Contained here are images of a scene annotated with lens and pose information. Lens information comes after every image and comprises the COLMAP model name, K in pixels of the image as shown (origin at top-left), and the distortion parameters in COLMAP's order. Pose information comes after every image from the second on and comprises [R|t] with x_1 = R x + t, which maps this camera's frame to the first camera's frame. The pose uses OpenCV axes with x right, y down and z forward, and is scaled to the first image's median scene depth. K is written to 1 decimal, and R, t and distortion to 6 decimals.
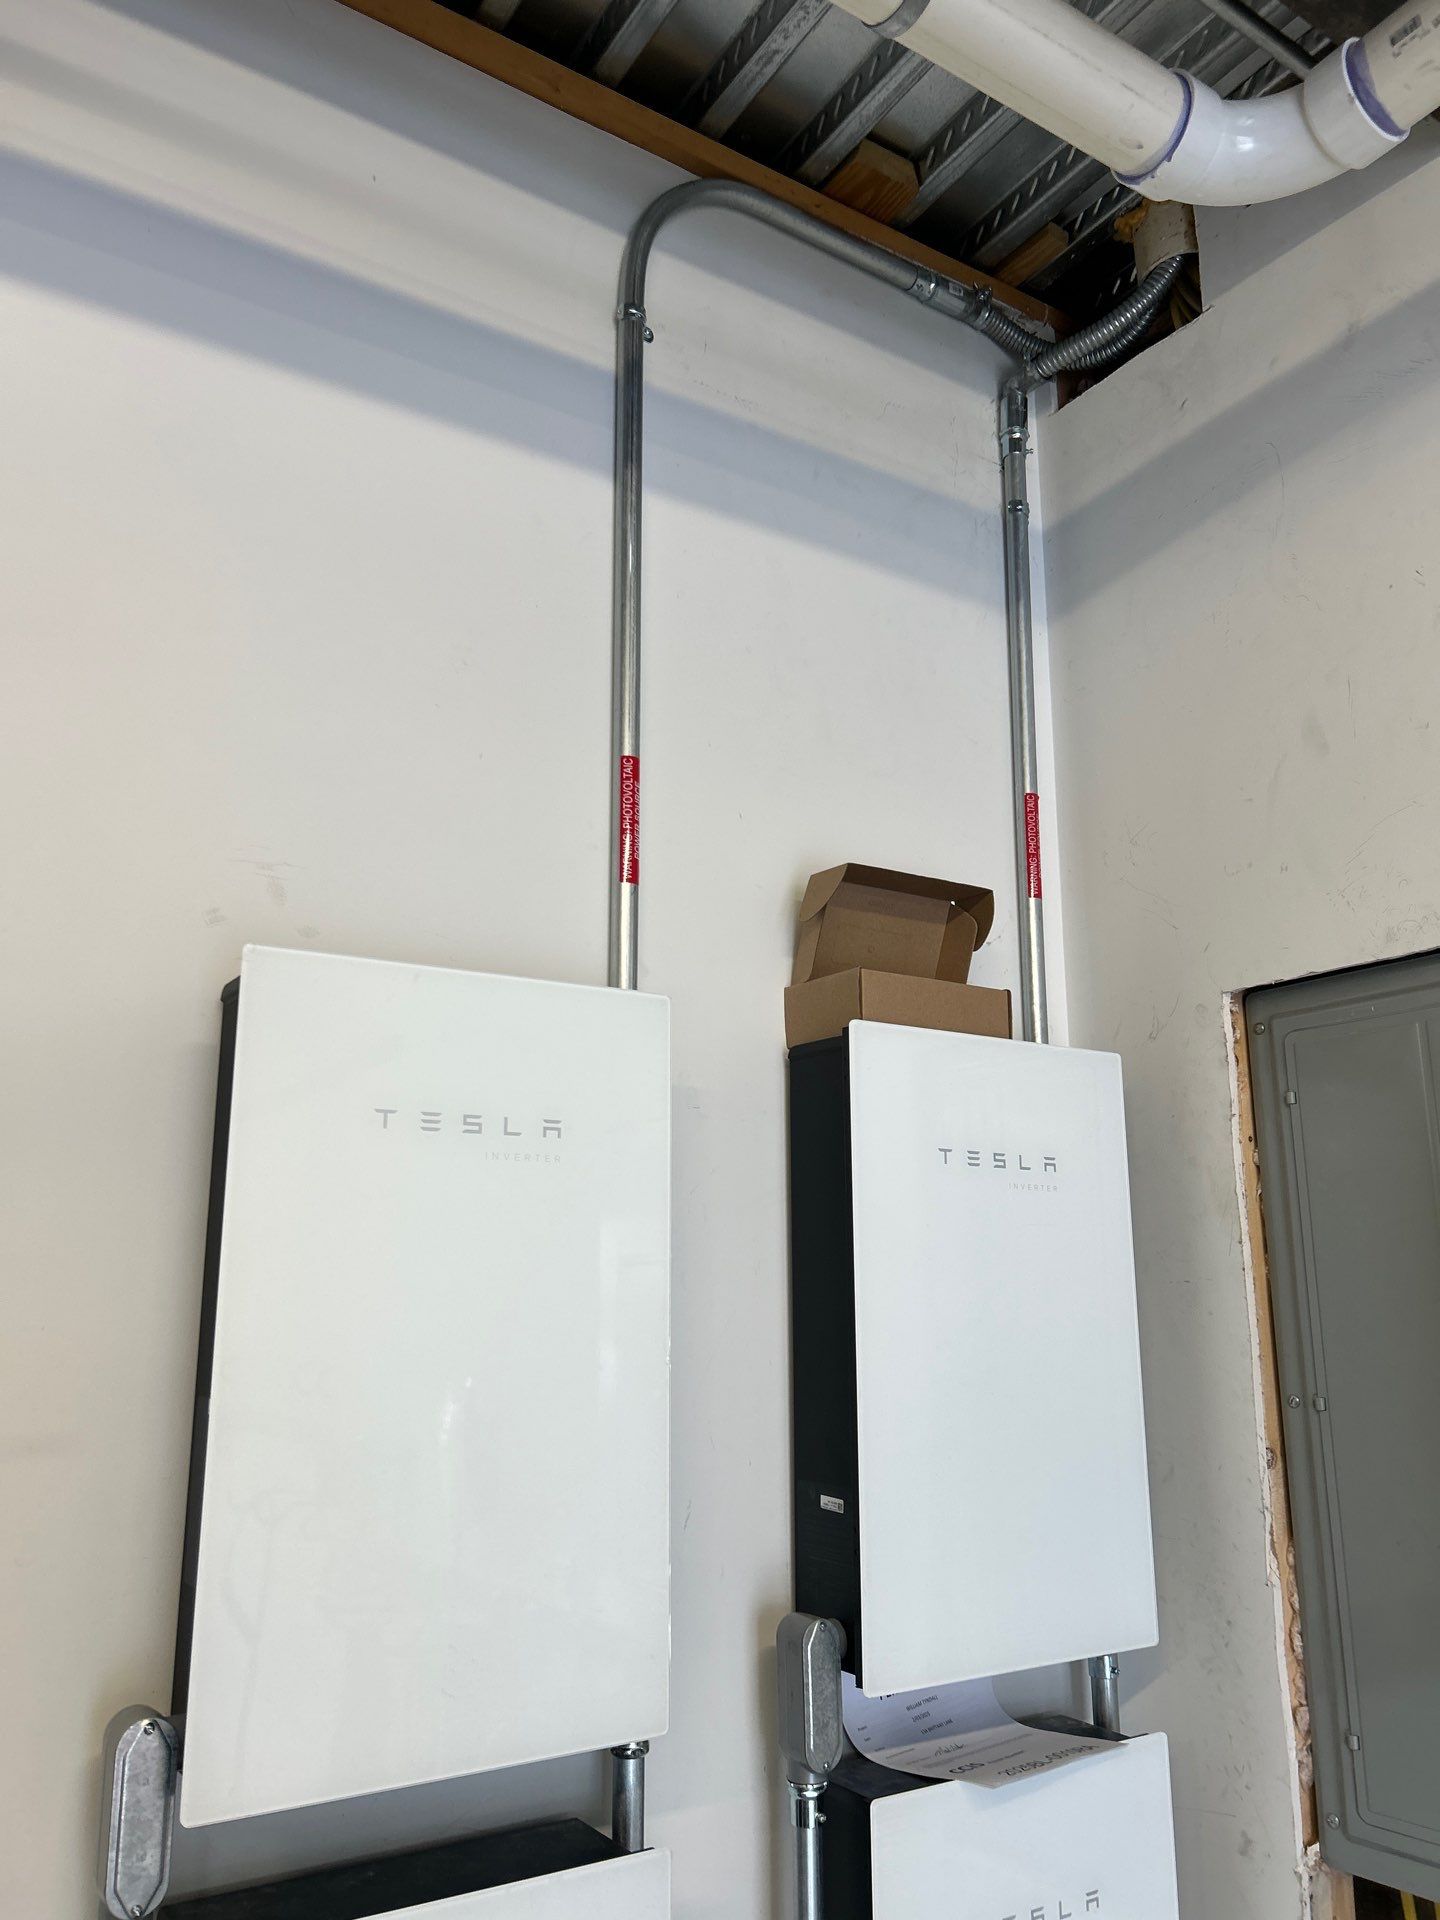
lens RADIAL K [[1474.5, 0, 727.4], [0, 1474.5, 953.9], [0, 0, 1]] dist [0.037825, -0.038207]
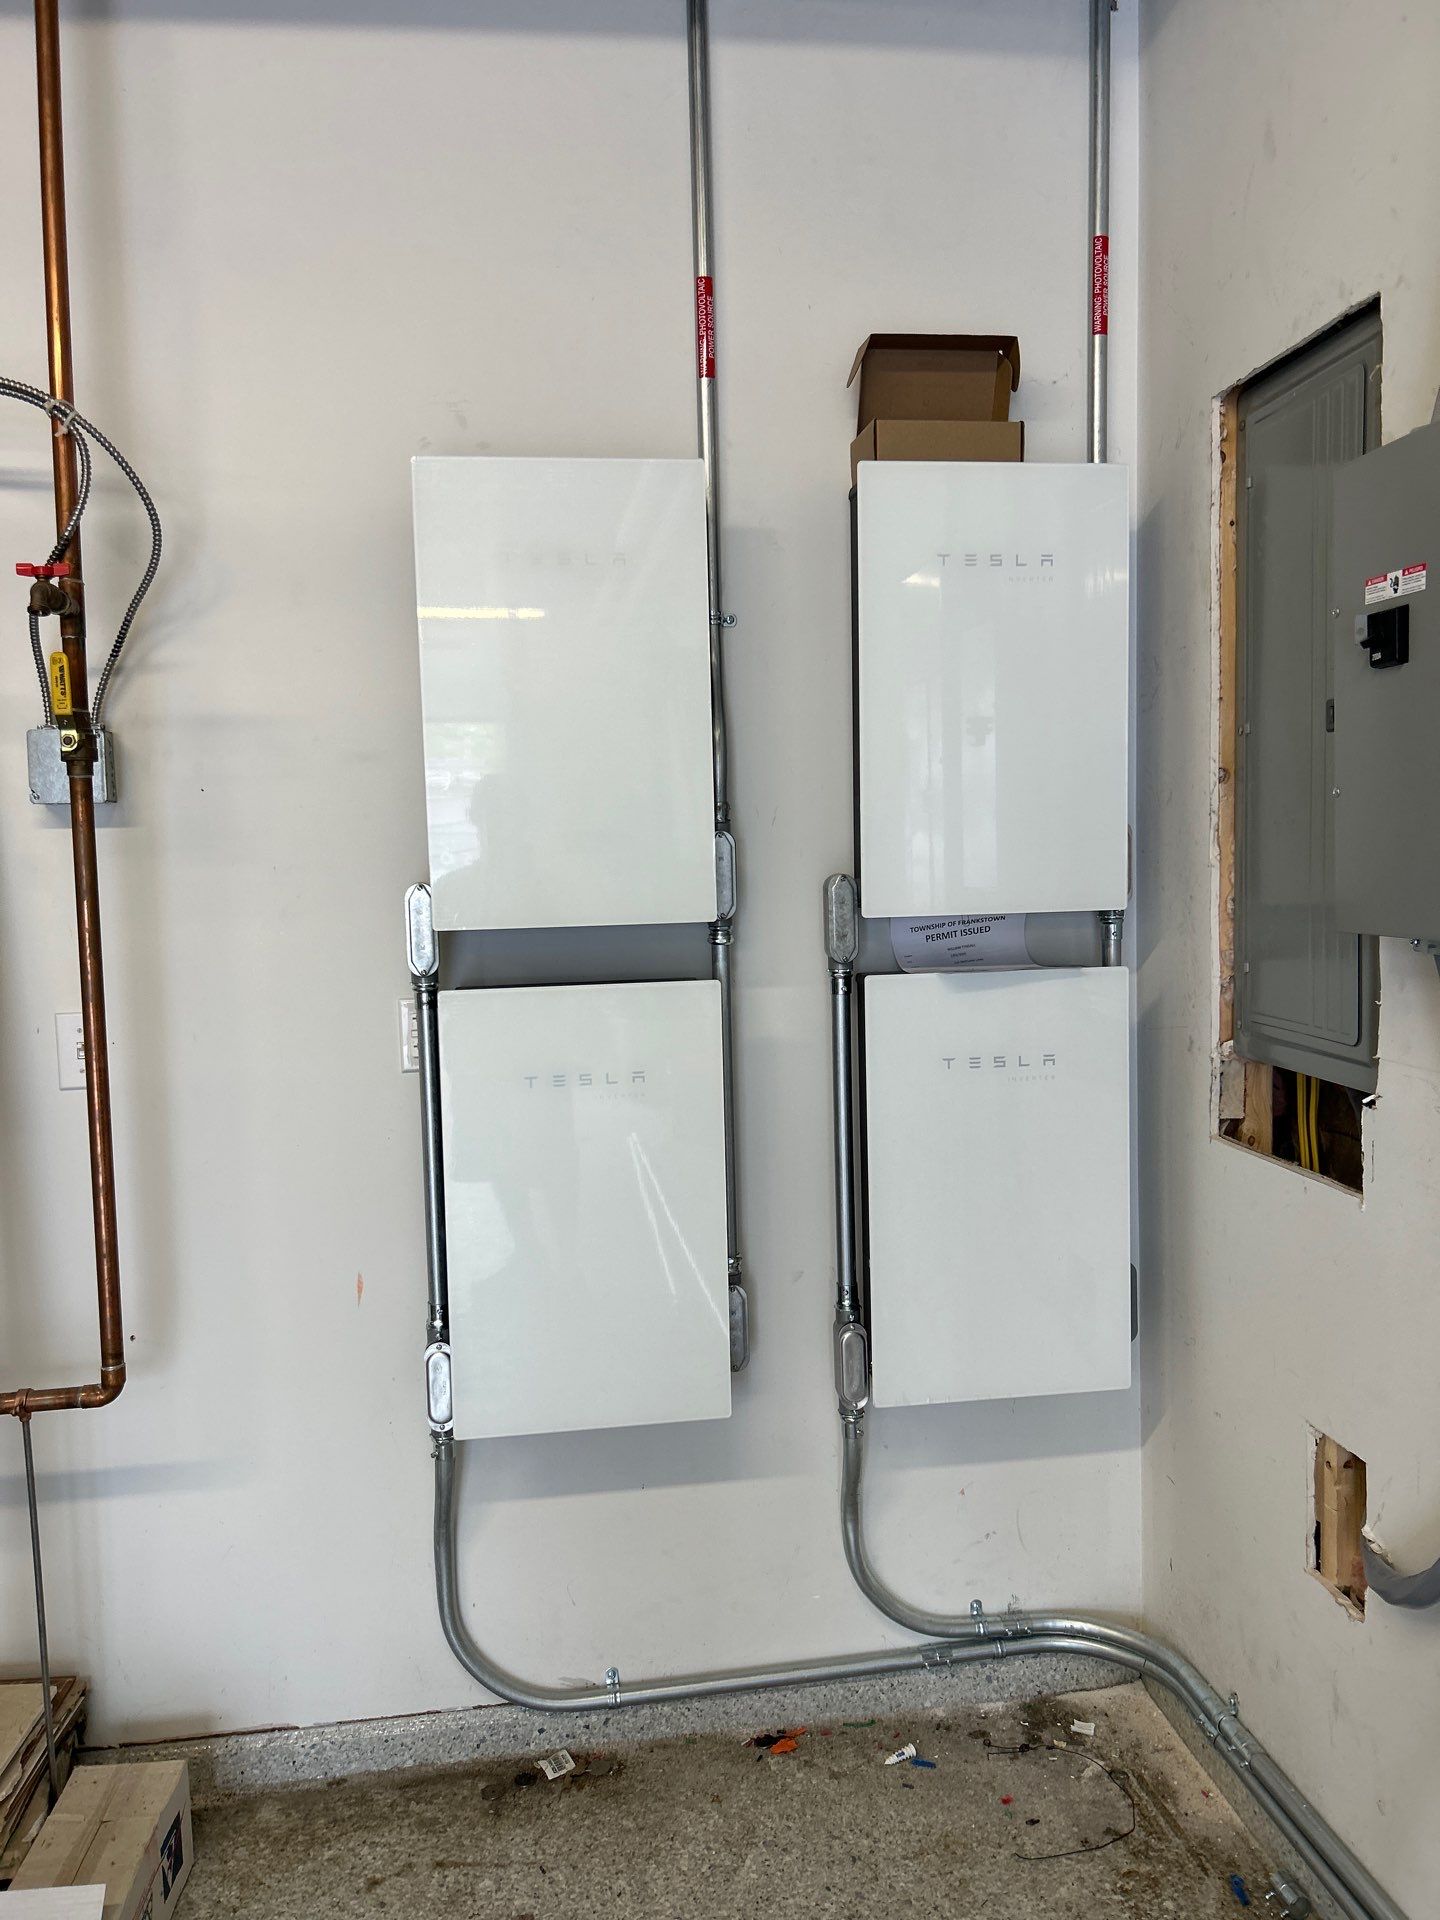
lens RADIAL K [[1474.5, 0, 727.4], [0, 1474.5, 953.9], [0, 0, 1]] dist [0.037825, -0.038207]
pose [[0.897244, 0.021798, -0.440996, 0.541180], [0.119395, 0.949593, 0.289858, 0.060472], [0.425085, -0.312726, 0.849414, -0.322570]]
